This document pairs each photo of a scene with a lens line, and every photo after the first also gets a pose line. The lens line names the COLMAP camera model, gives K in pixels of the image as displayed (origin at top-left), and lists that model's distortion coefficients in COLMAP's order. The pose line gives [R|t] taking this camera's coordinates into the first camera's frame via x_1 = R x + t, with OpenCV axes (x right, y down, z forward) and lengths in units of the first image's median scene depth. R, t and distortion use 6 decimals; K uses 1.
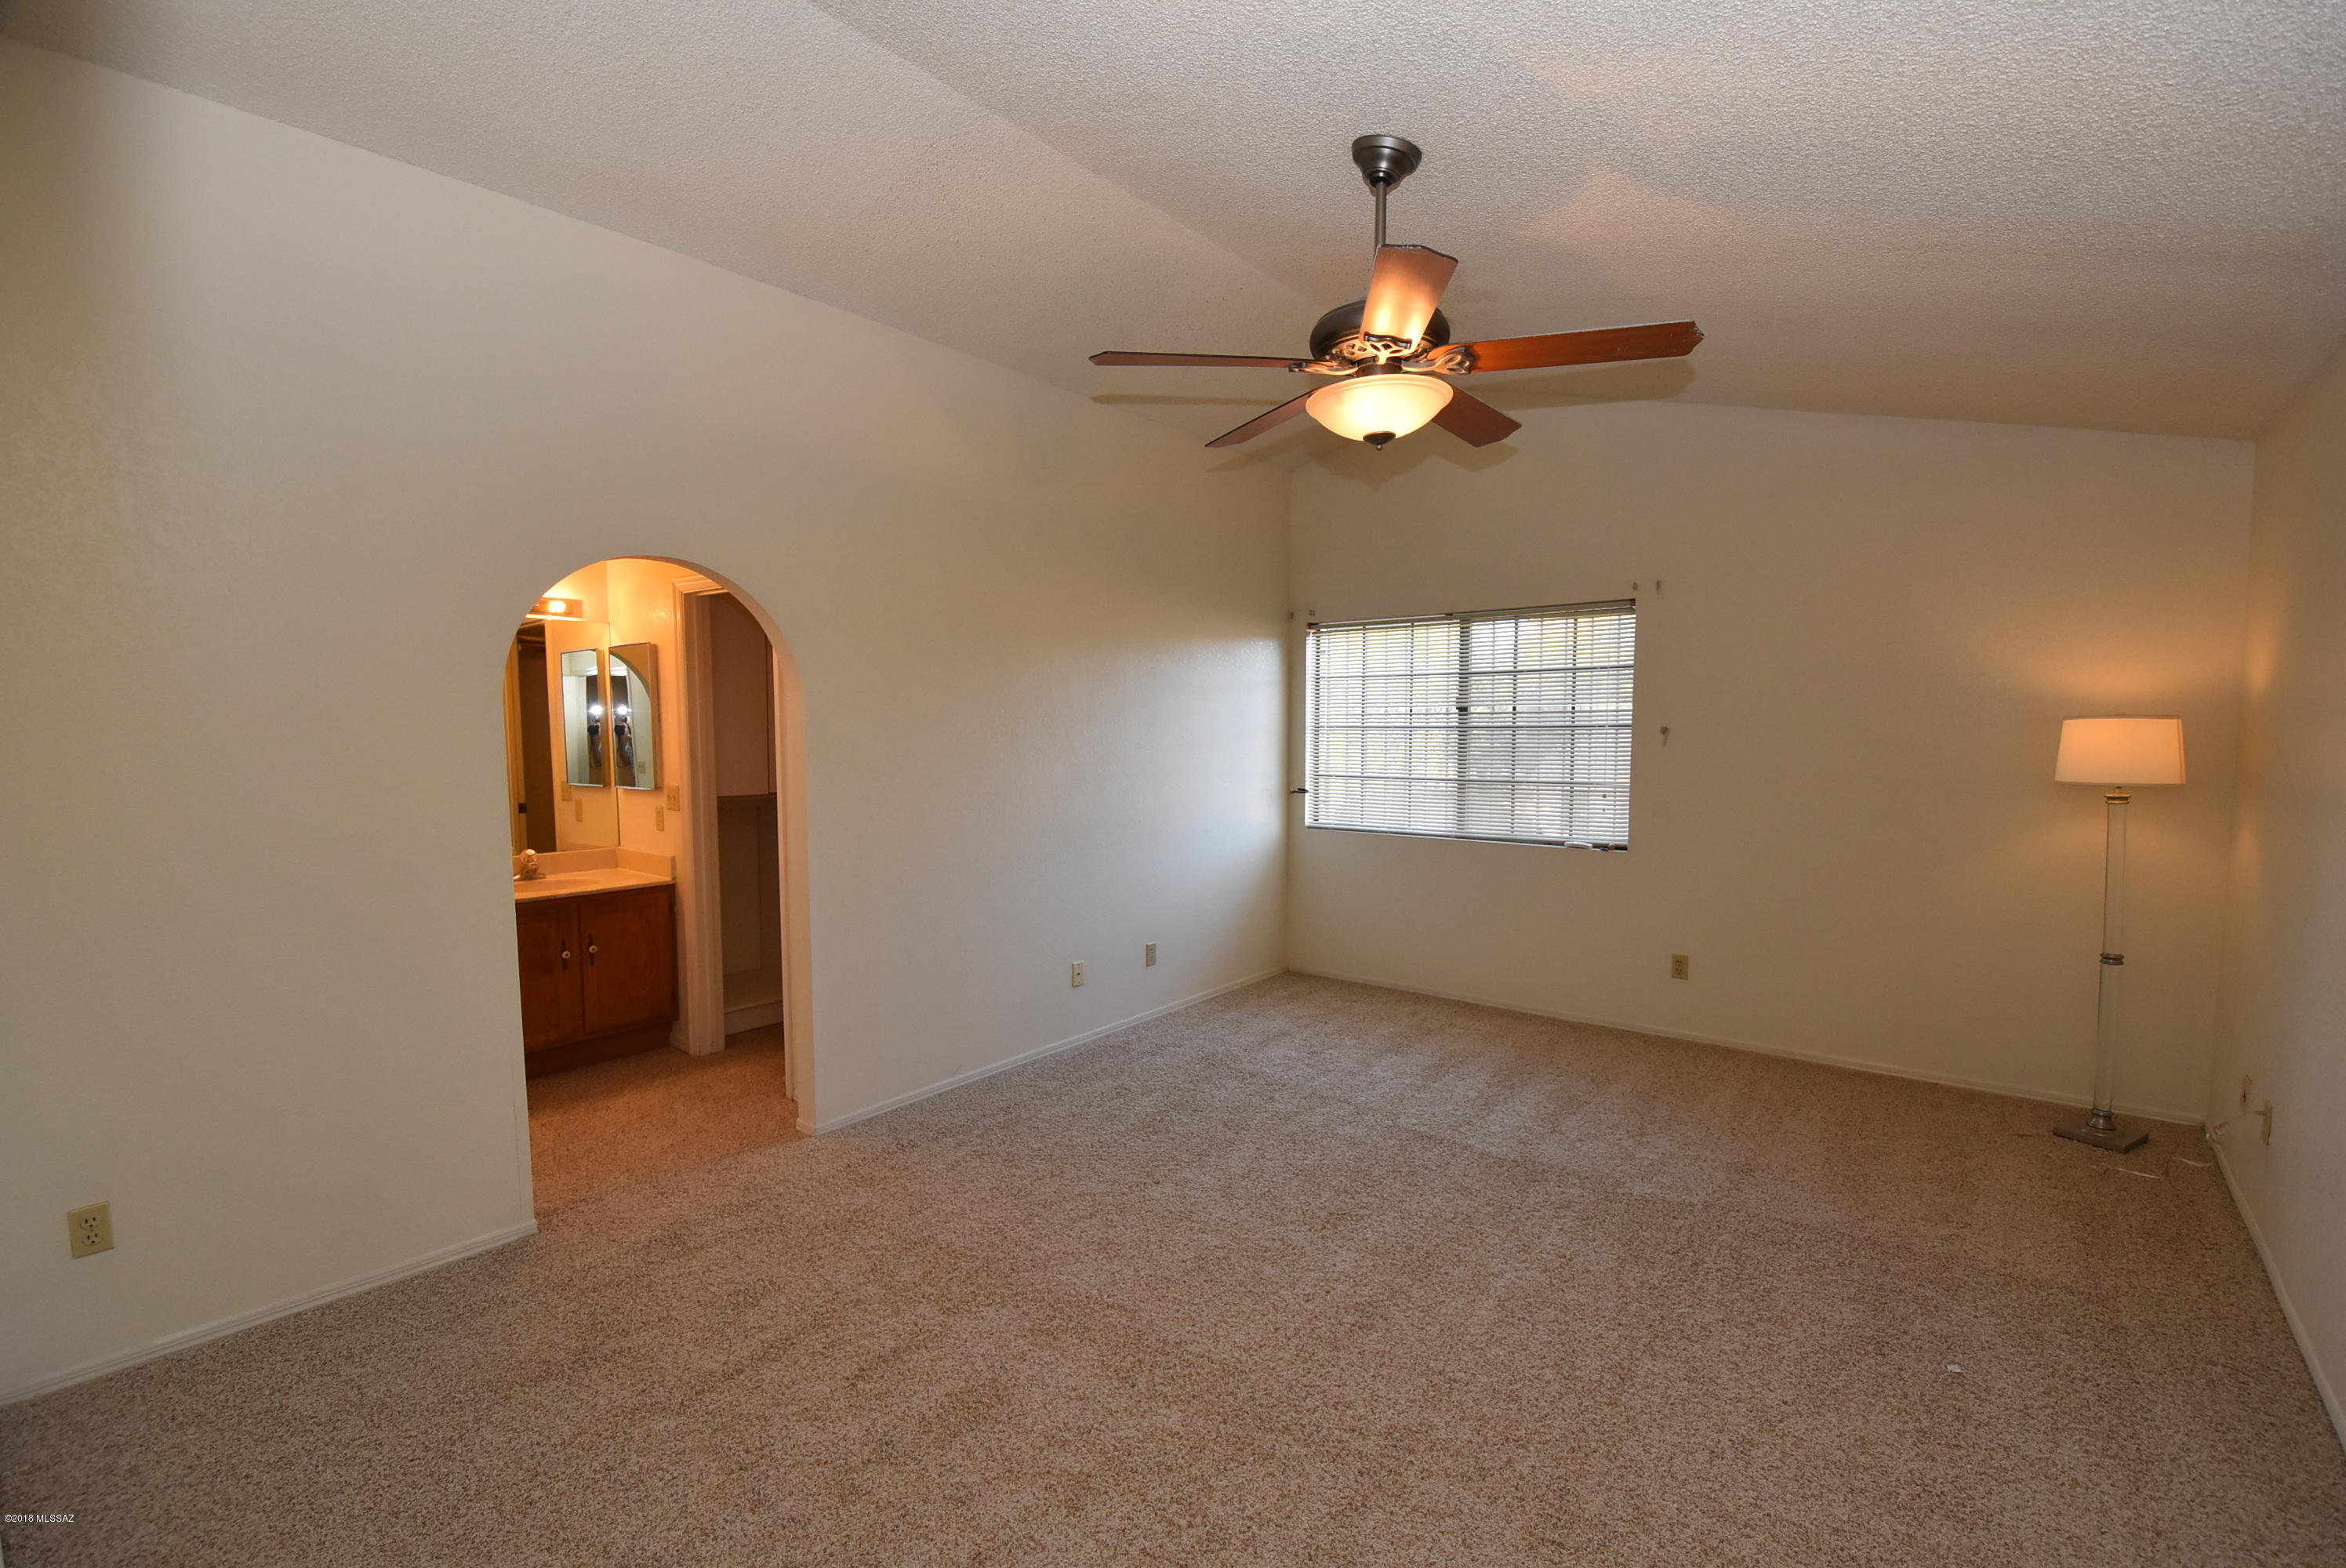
lens RADIAL K [[1026.3, 0, 1190.0], [0, 1026.3, 790.8], [0, 0, 1]] dist [0.023961, -0.027478]
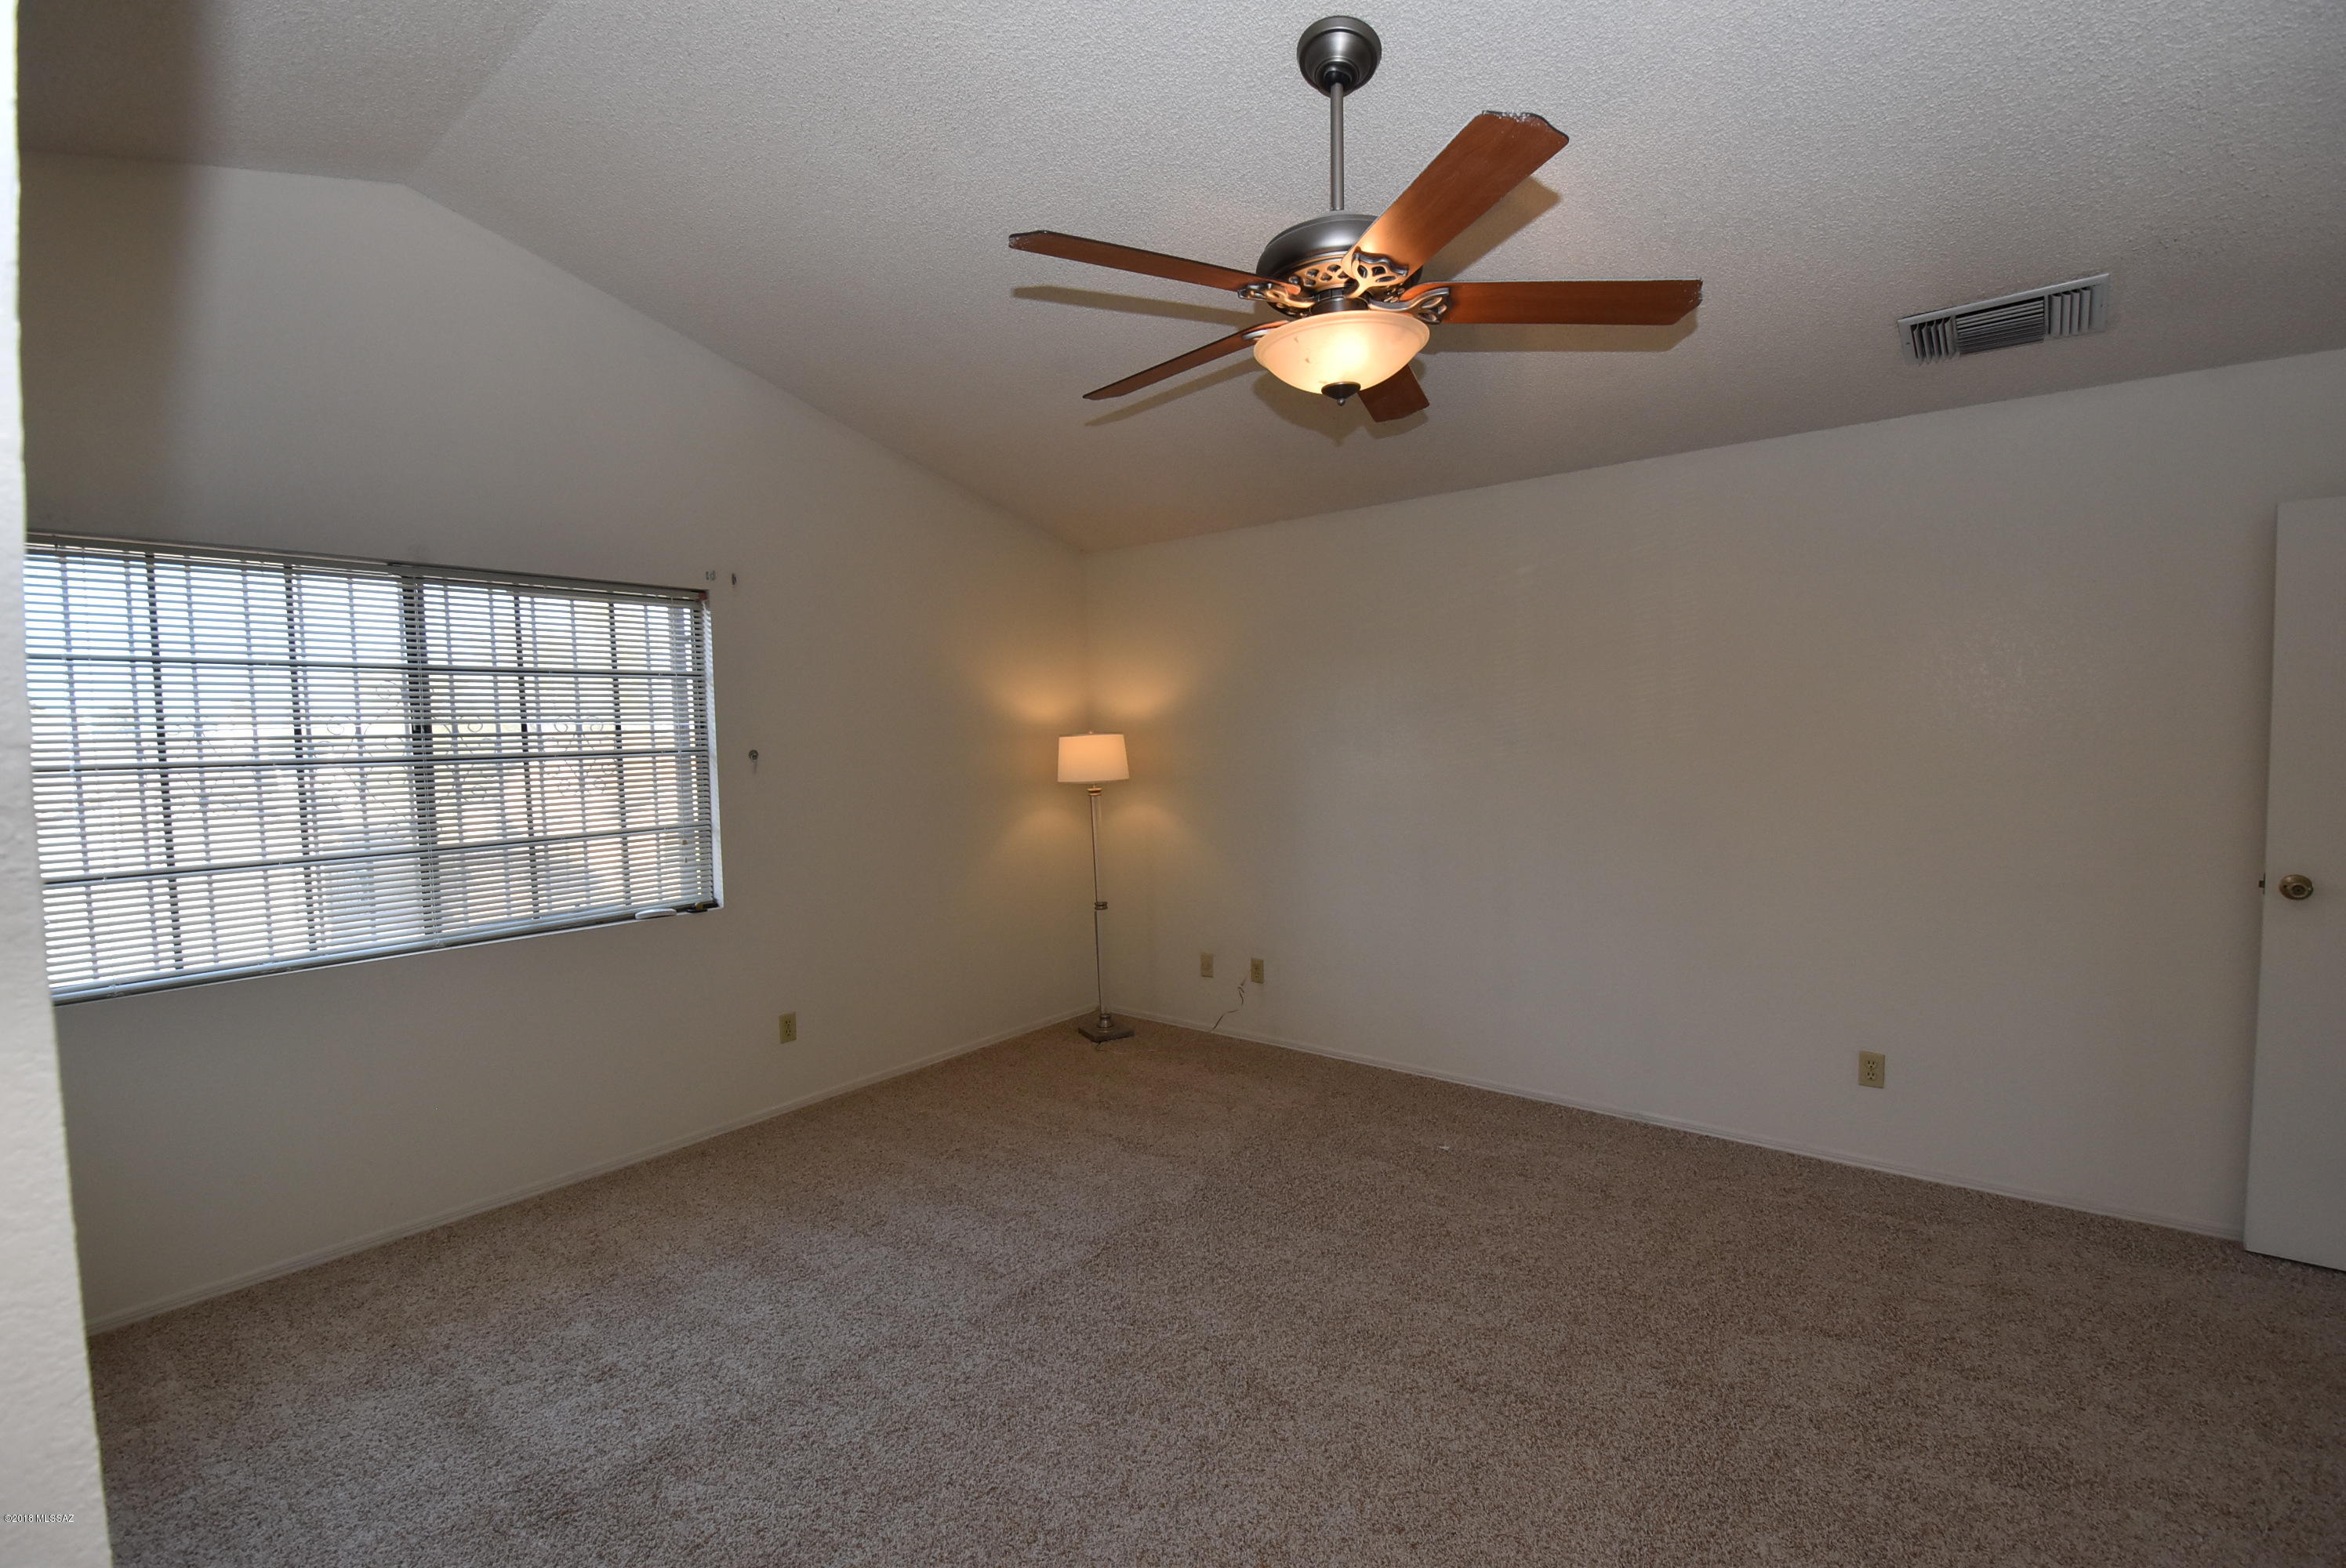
lens RADIAL K [[1026.3, 0, 1190.0], [0, 1026.3, 790.8], [0, 0, 1]] dist [0.023961, -0.027478]
pose [[-0.006248, -0.052630, 0.998595, -0.352507], [0.086303, 0.994860, 0.052973, -0.040164], [-0.996249, 0.086512, -0.001674, 0.606153]]
